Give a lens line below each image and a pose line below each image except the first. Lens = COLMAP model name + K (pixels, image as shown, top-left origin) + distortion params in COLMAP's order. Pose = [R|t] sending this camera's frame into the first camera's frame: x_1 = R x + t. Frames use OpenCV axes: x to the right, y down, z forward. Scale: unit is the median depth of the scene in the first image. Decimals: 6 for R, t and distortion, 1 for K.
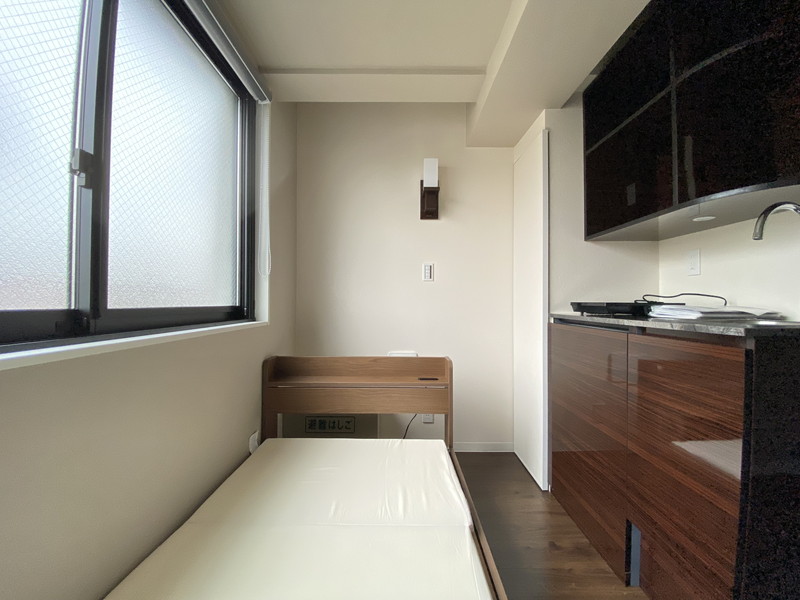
lens RADIAL K [[320.6, 0, 400.0], [0, 320.6, 300.0], [0, 0, 1]] dist [0.007057, -0.015525]
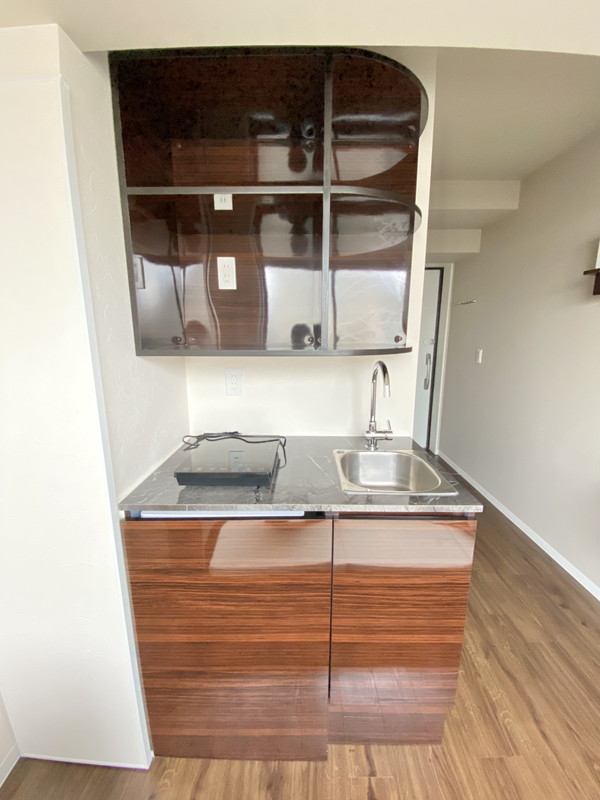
lens RADIAL K [[320.6, 0, 300.0], [0, 320.6, 400.0], [0, 0, 1]] dist [0.007057, -0.015525]
pose [[0.016865, -0.191576, 0.981333, -0.003588], [-0.008256, 0.981412, 0.191734, -0.226423], [-0.999824, -0.011335, 0.014970, 0.729938]]
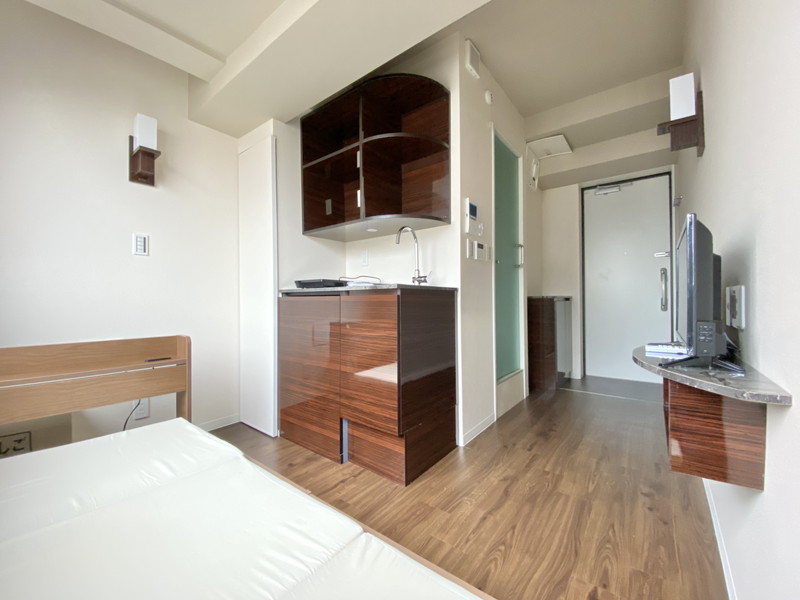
lens RADIAL K [[320.6, 0, 400.0], [0, 320.6, 300.0], [0, 0, 1]] dist [0.007057, -0.015525]
pose [[0.611823, -0.006863, 0.790965, -0.217623], [0.000505, 0.999966, 0.008286, 0.072453], [-0.790994, -0.004670, 0.611806, -0.112303]]
